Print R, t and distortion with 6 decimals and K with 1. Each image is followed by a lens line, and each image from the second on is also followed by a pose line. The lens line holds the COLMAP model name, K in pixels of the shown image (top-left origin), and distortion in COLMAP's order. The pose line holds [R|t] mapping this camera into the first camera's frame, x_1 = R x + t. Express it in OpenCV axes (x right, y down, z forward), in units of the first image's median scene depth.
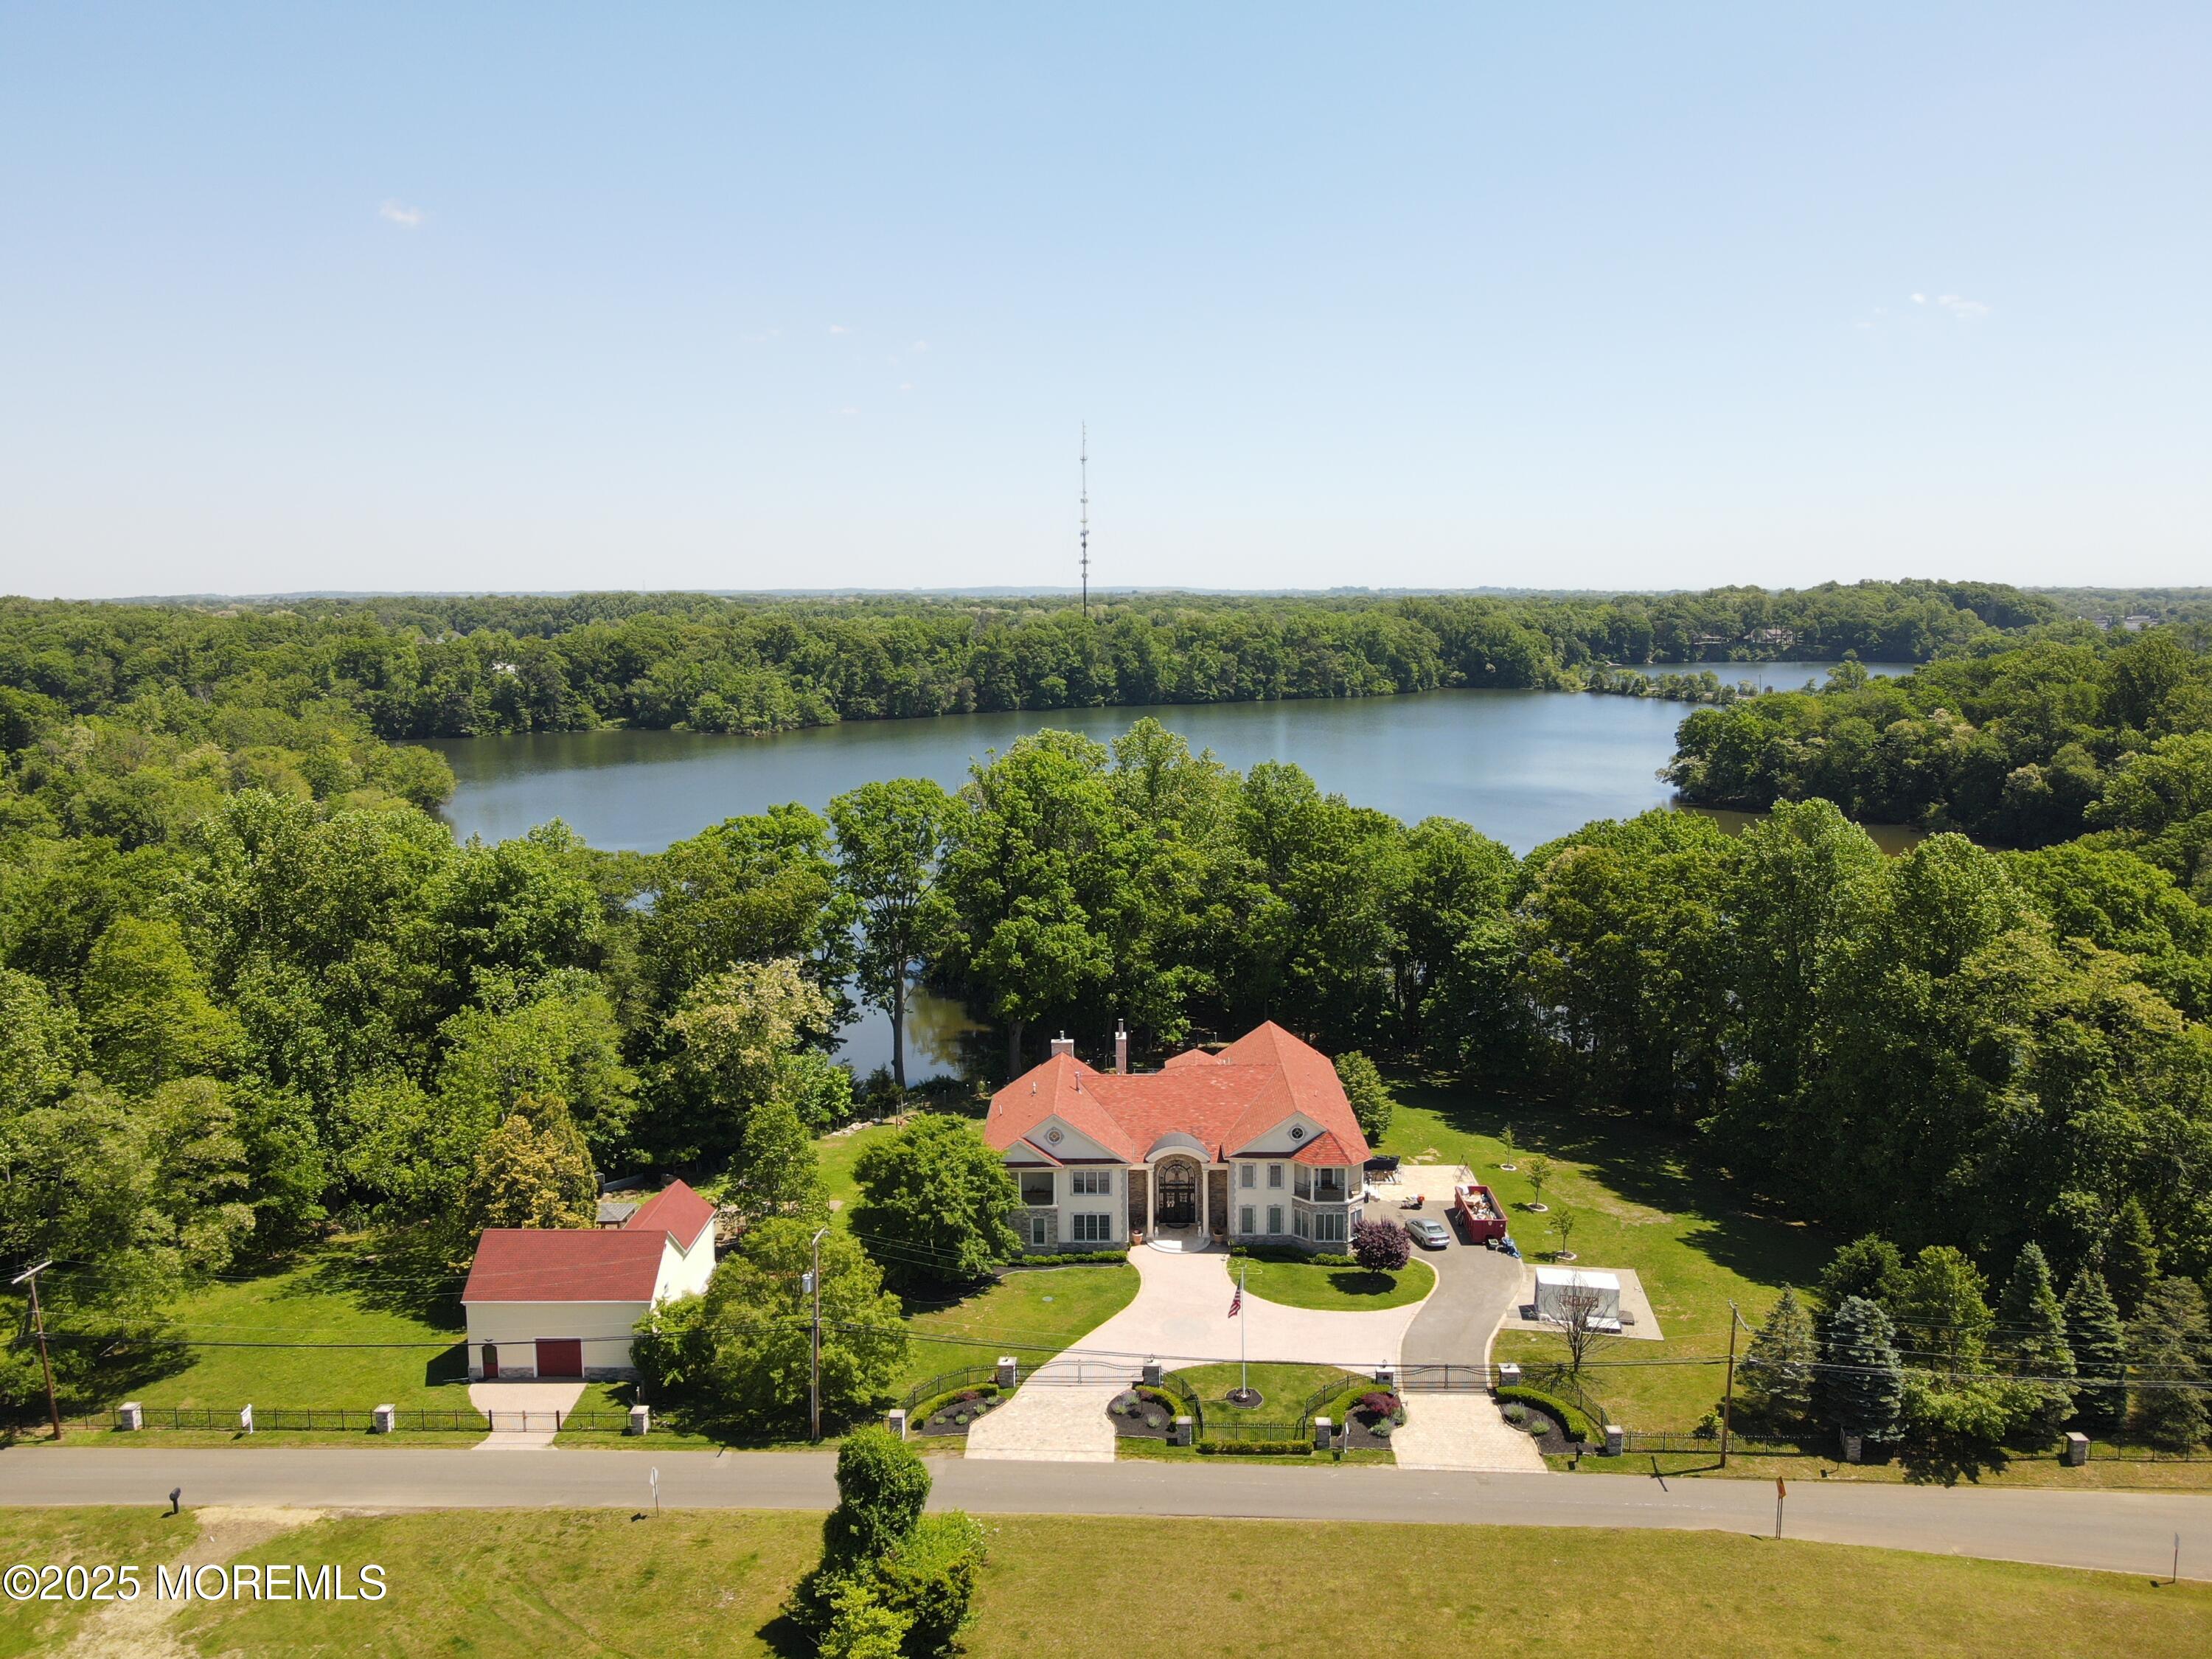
lens RADIAL K [[1627.1, 0, 1106.0], [0, 1627.1, 829.5], [0, 0, 1]] dist [0.008857, -0.024621]
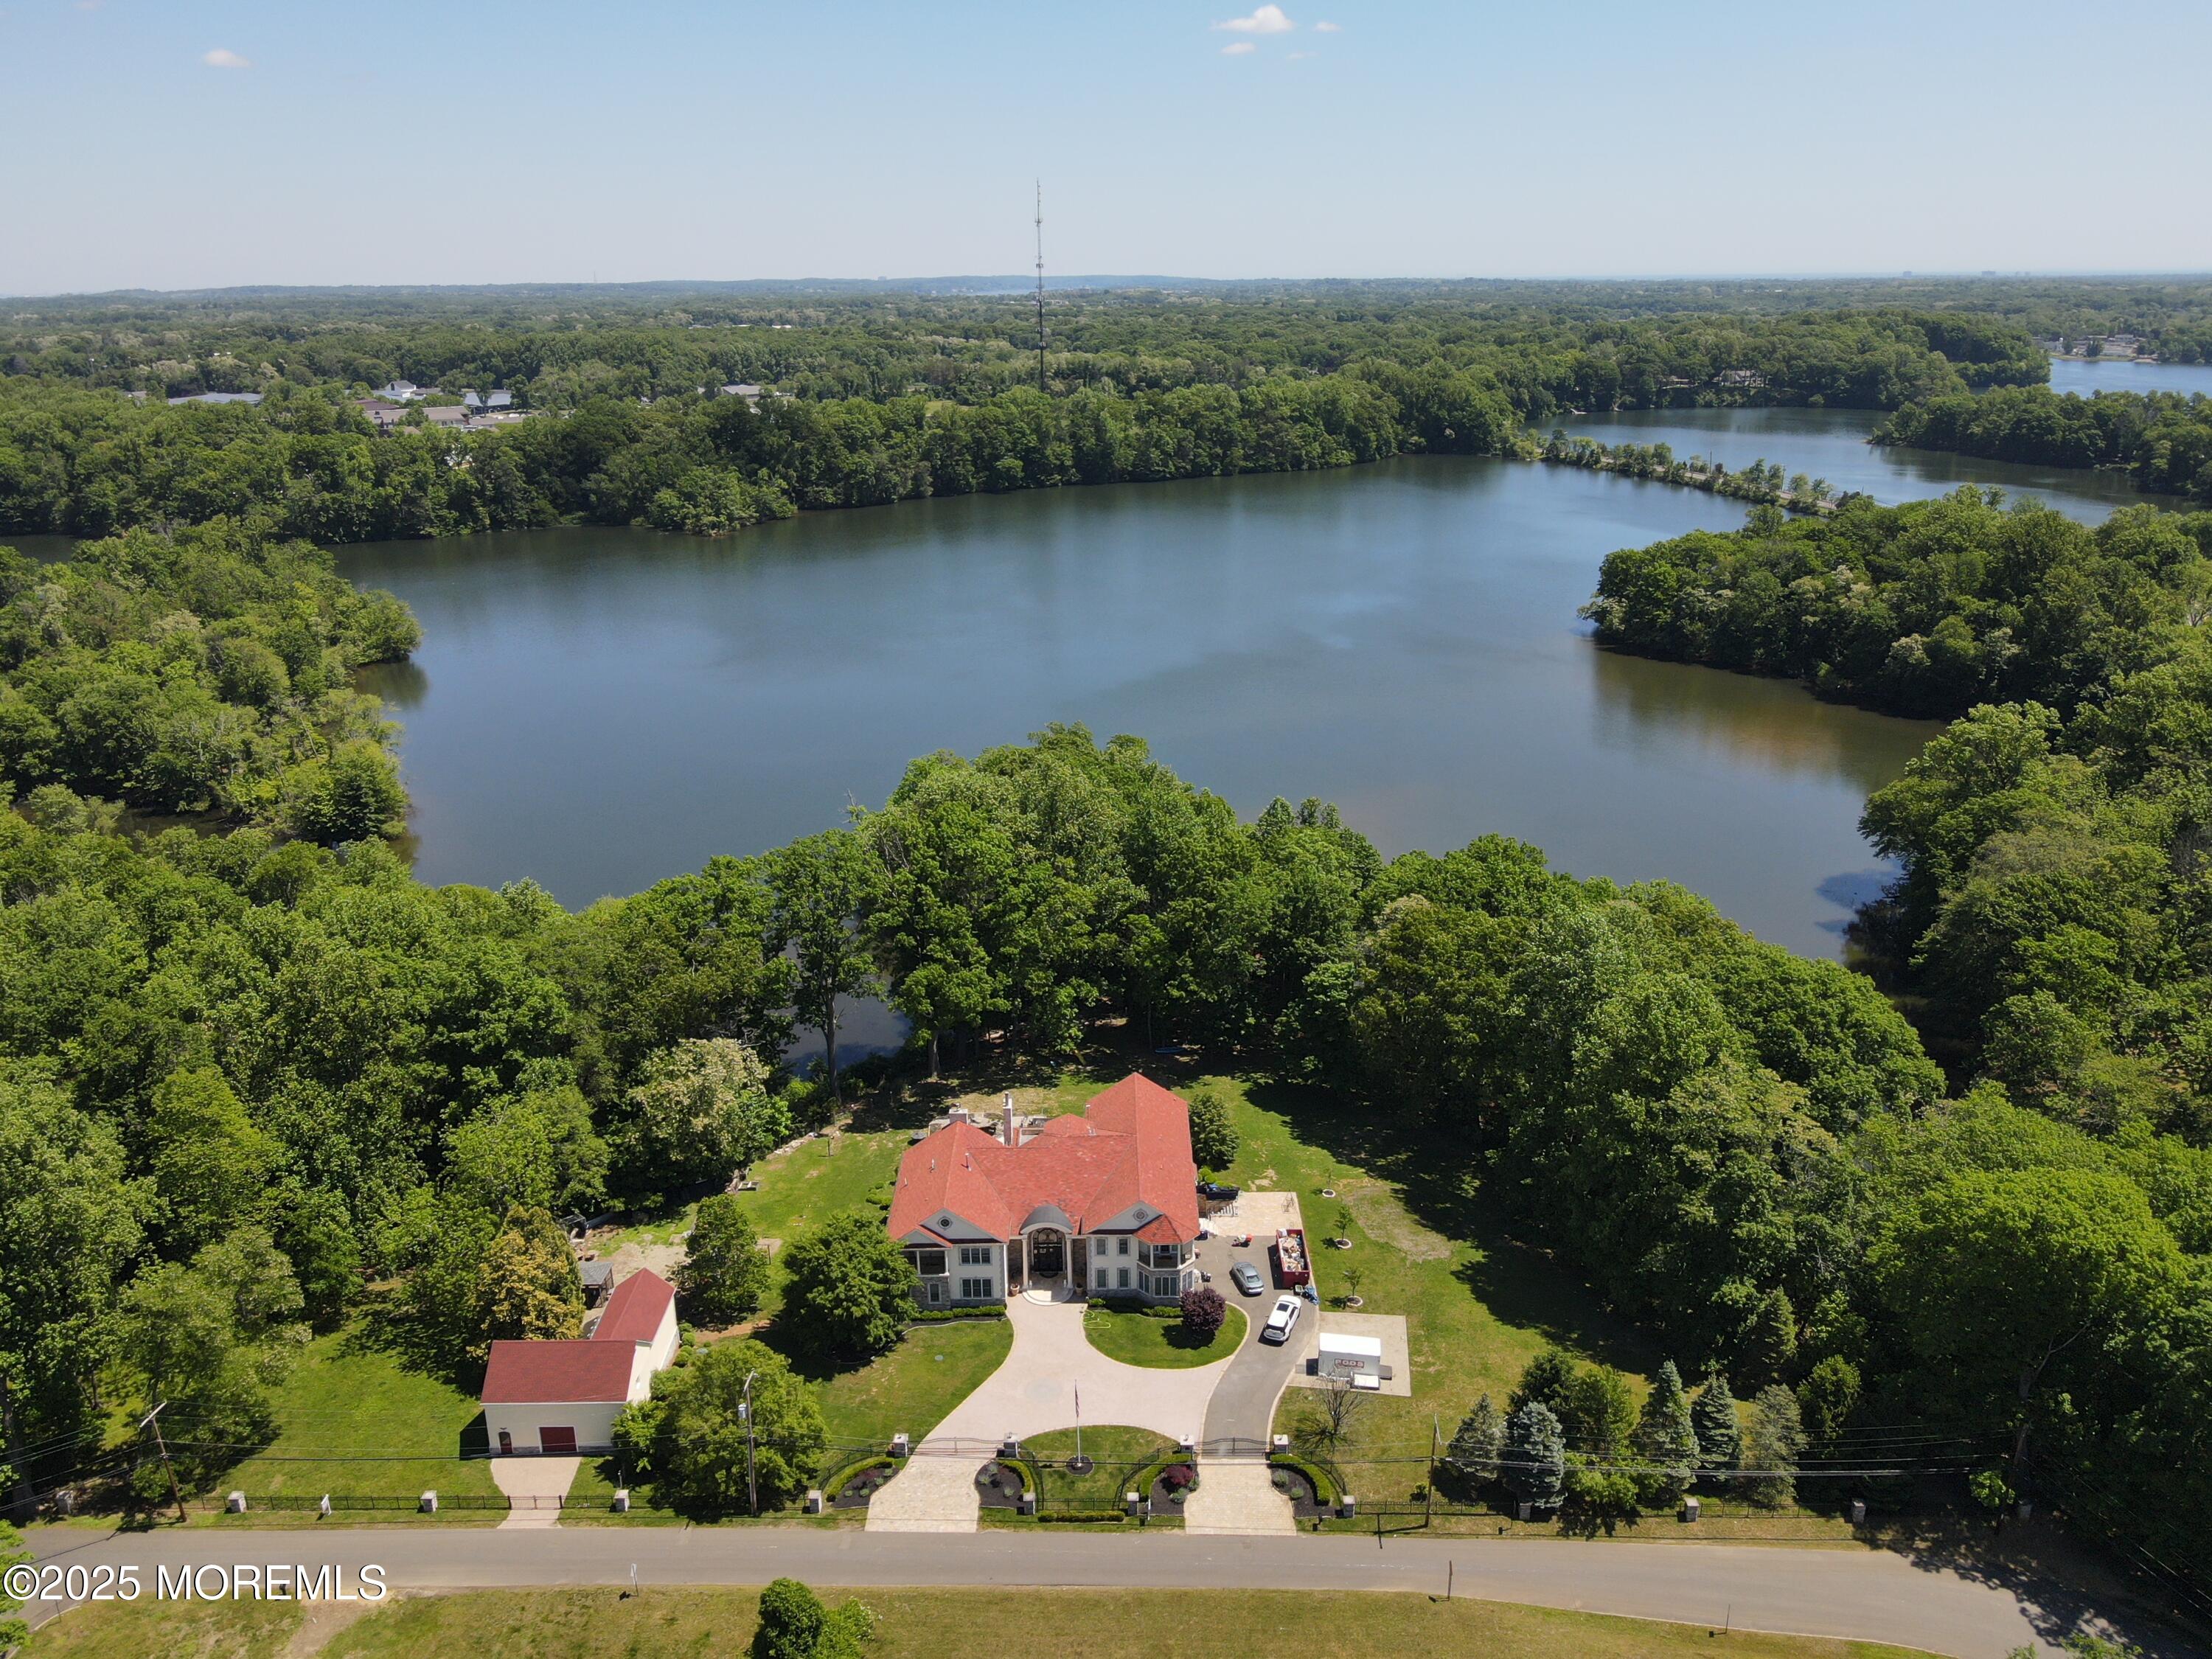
lens RADIAL K [[1627.1, 0, 1106.0], [0, 1627.1, 829.5], [0, 0, 1]] dist [0.008857, -0.024621]
pose [[0.999873, -0.010807, 0.011725, 0.071934], [0.008457, 0.982773, 0.184621, -0.301125], [-0.013518, -0.184499, 0.982740, -0.153619]]
